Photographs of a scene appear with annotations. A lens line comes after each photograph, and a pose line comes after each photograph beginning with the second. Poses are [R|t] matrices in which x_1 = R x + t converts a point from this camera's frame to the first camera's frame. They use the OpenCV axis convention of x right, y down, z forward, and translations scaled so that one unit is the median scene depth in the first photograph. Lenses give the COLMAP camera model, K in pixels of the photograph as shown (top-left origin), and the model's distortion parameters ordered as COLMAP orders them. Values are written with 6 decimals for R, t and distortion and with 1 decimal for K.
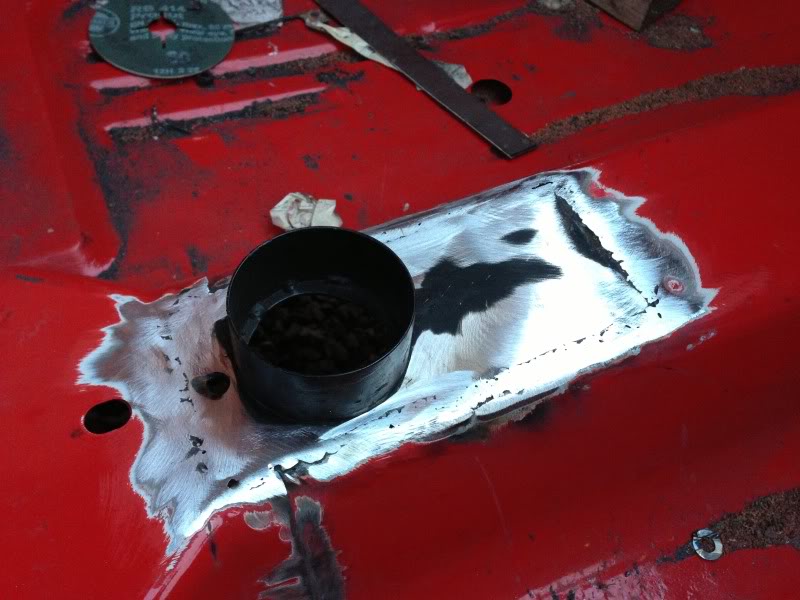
lens RADIAL K [[719.9, 0, 400.1], [0, 719.9, 305.6], [0, 0, 1]] dist [0.124658, -0.181646]
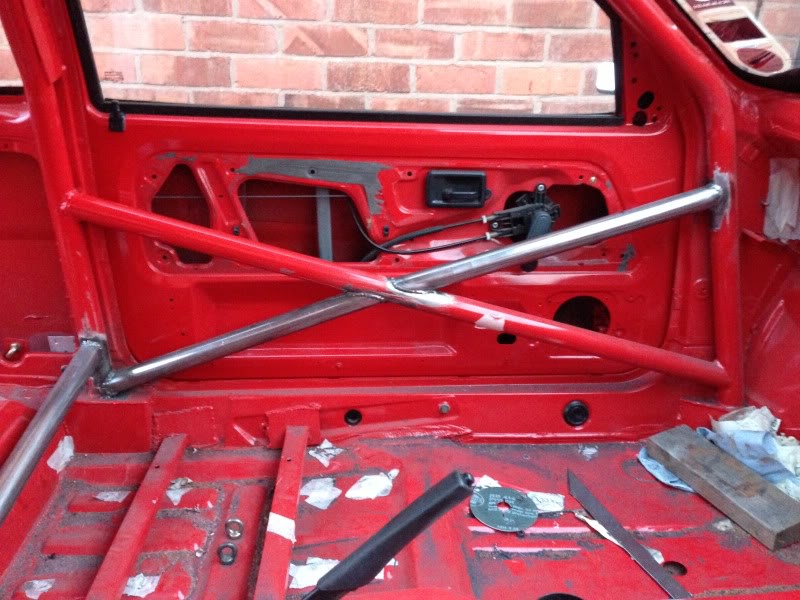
lens RADIAL K [[719.9, 0, 397.1], [0, 719.9, 297.1], [0, 0, 1]] dist [0.124658, -0.181646]
pose [[0.927231, 0.044389, -0.371850, 0.134716], [-0.255766, 0.800357, -0.542229, 0.339167], [0.273544, 0.597879, 0.753469, -0.983291]]
